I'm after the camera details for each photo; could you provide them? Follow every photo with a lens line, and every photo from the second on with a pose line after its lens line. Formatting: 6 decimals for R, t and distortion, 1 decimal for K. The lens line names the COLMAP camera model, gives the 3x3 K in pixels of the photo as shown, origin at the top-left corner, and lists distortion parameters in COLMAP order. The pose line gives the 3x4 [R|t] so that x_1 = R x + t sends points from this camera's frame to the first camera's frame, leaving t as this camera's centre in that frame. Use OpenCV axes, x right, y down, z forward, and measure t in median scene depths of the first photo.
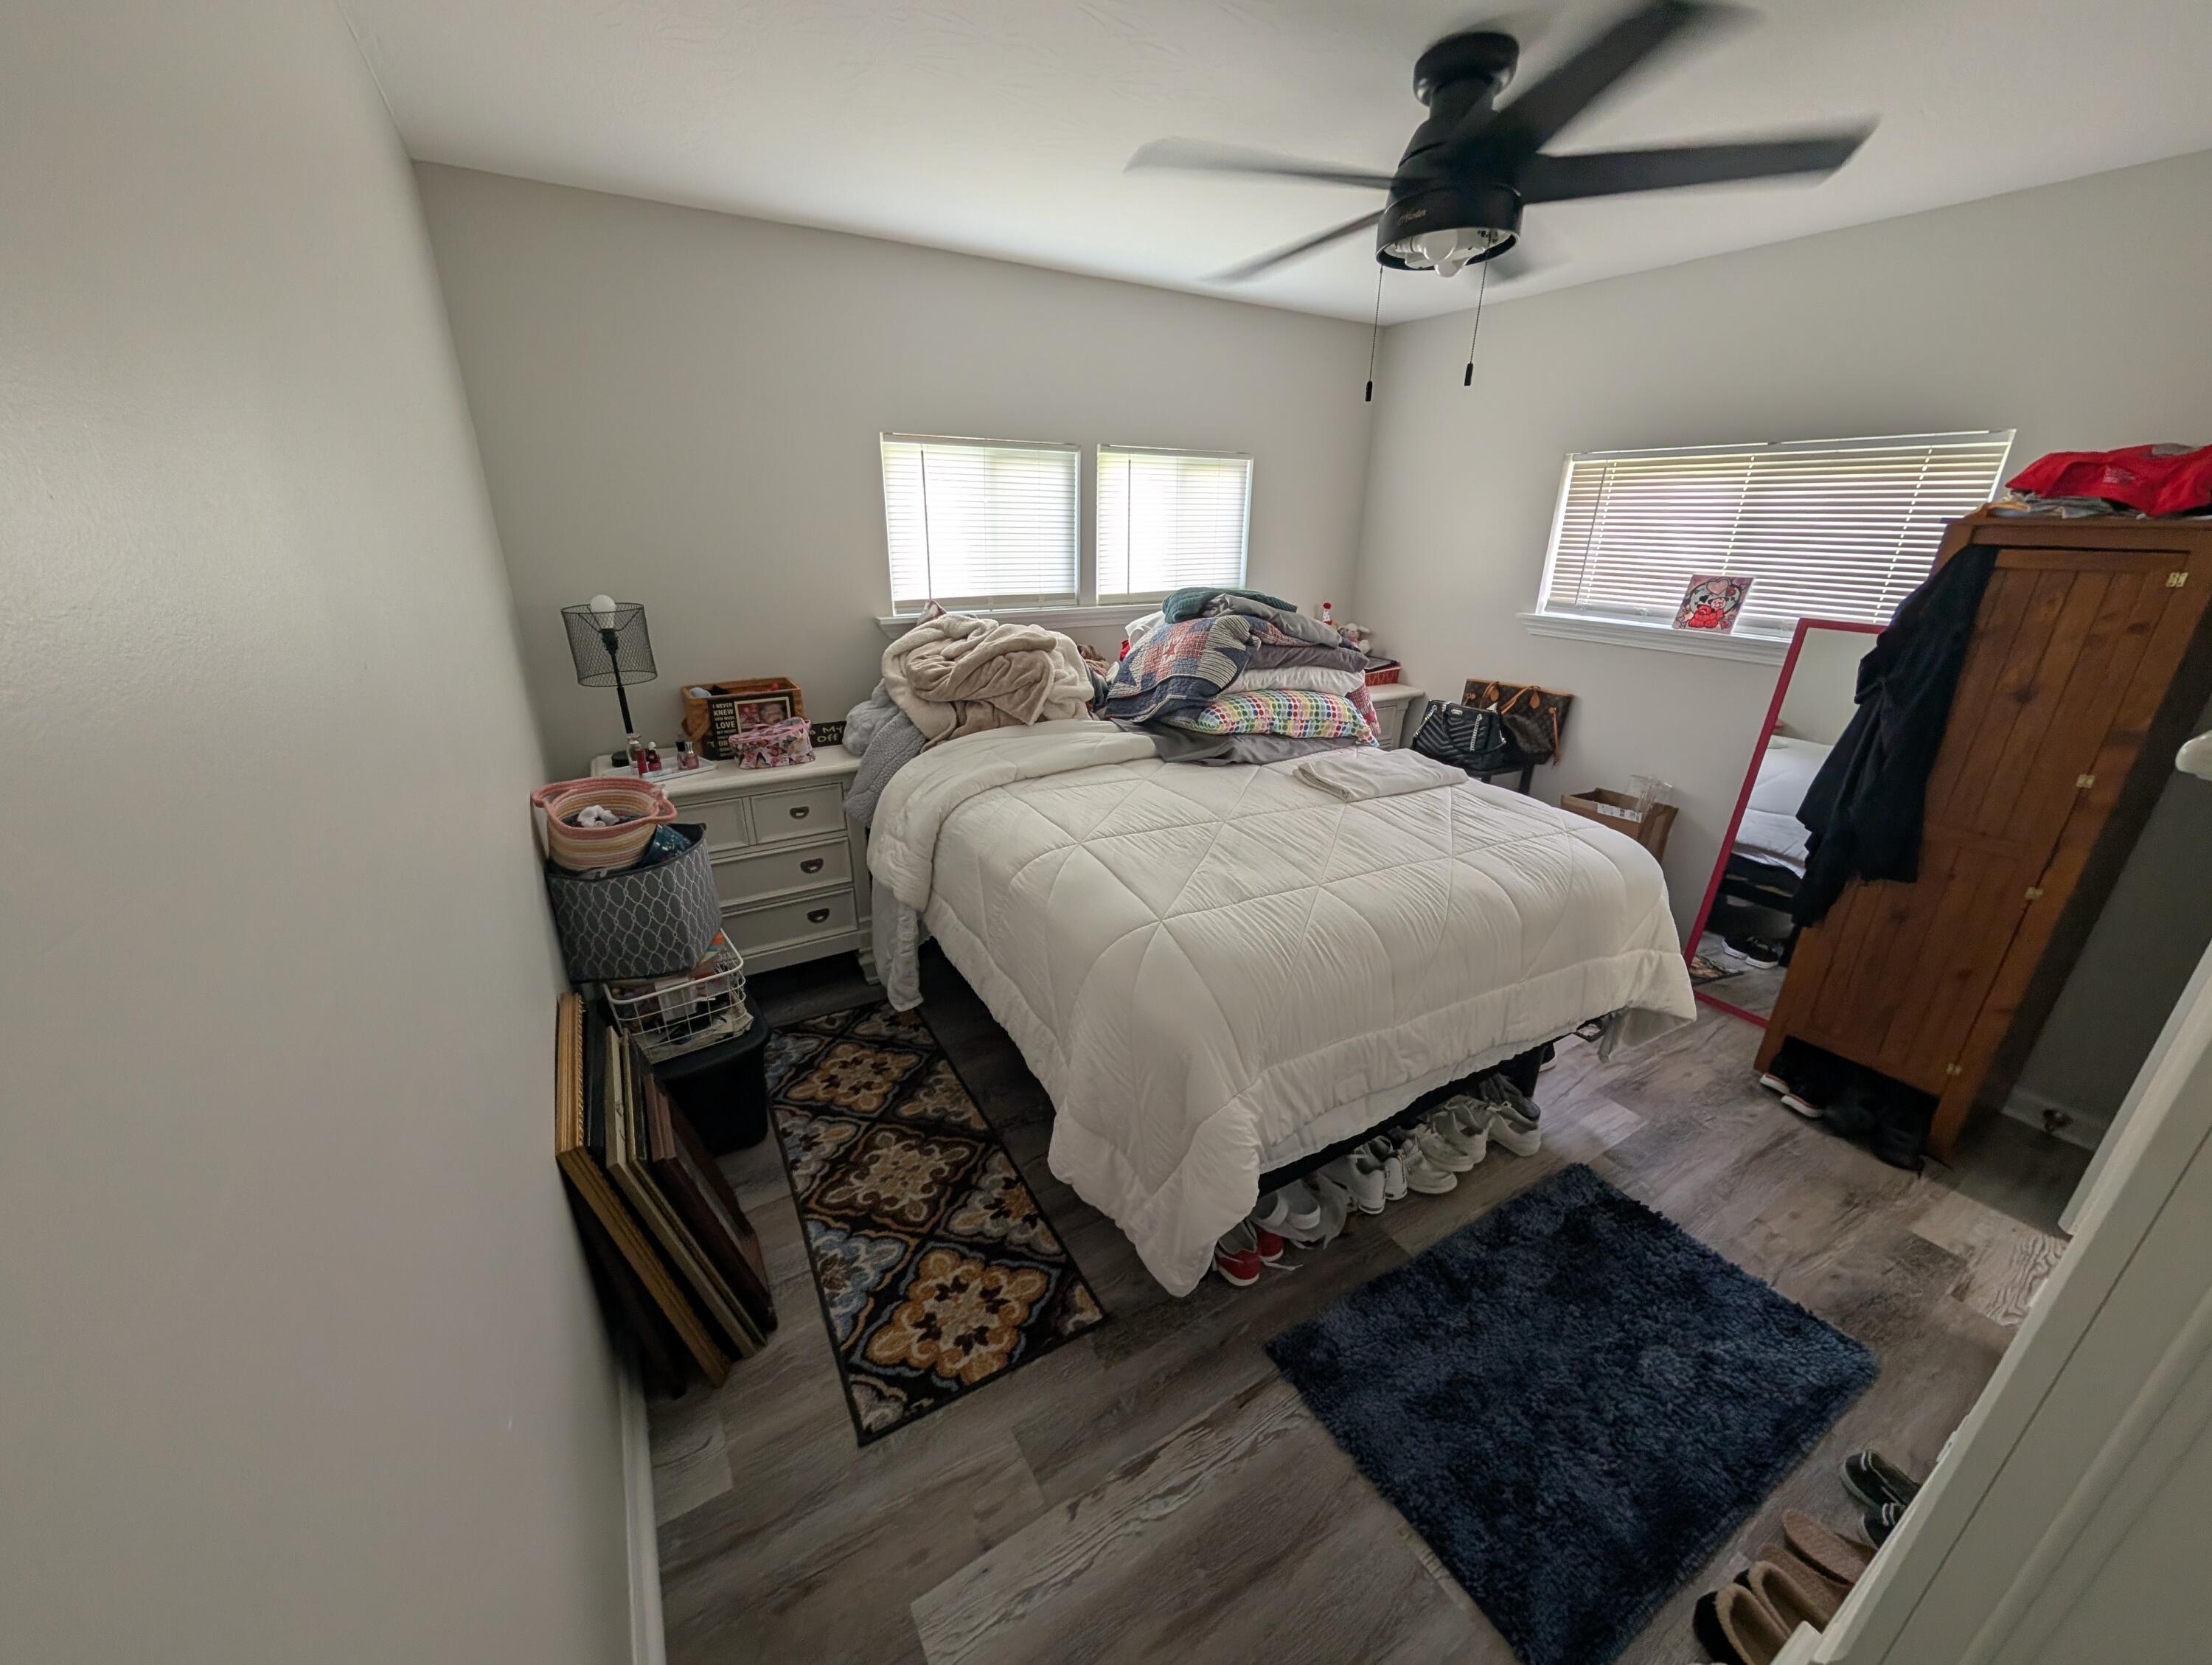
lens RADIAL K [[838.5, 0, 1105.4], [0, 838.5, 830.9], [0, 0, 1]] dist [-0.000148, -0.000080]
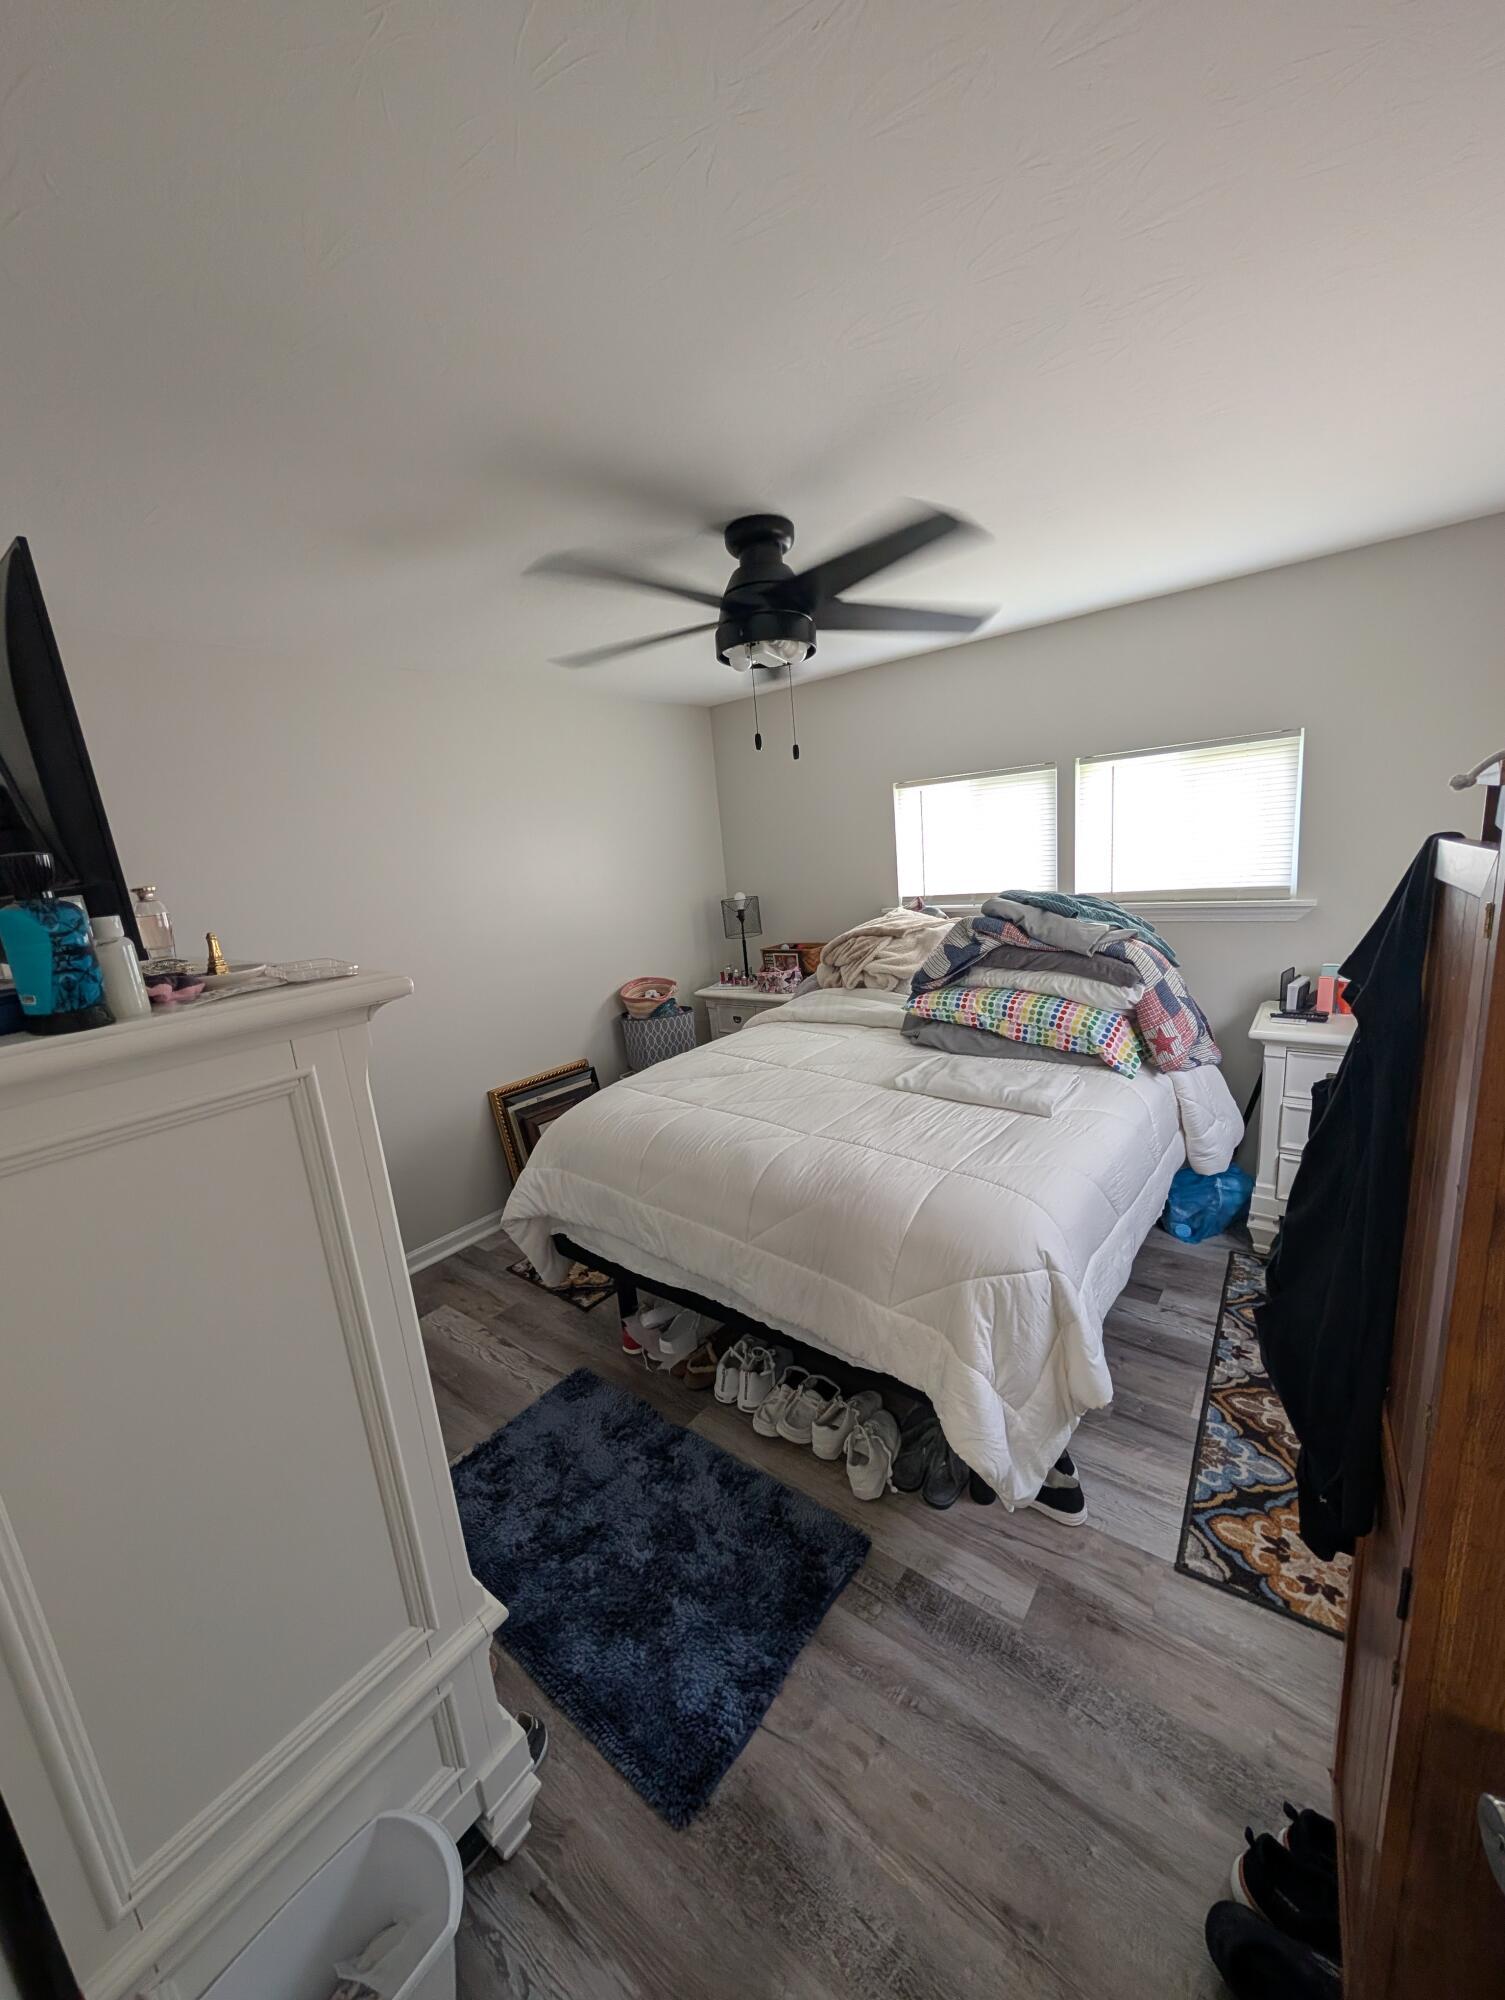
lens RADIAL K [[758.1, 0, 752.5], [0, 758.1, 1000.0], [0, 0, 1]] dist [-0.000148, -0.000080]
pose [[0.347930, 0.143445, -0.926482, 0.981645], [-0.246834, 0.967375, 0.057081, -0.137344], [0.904443, 0.208827, 0.371986, 0.396900]]
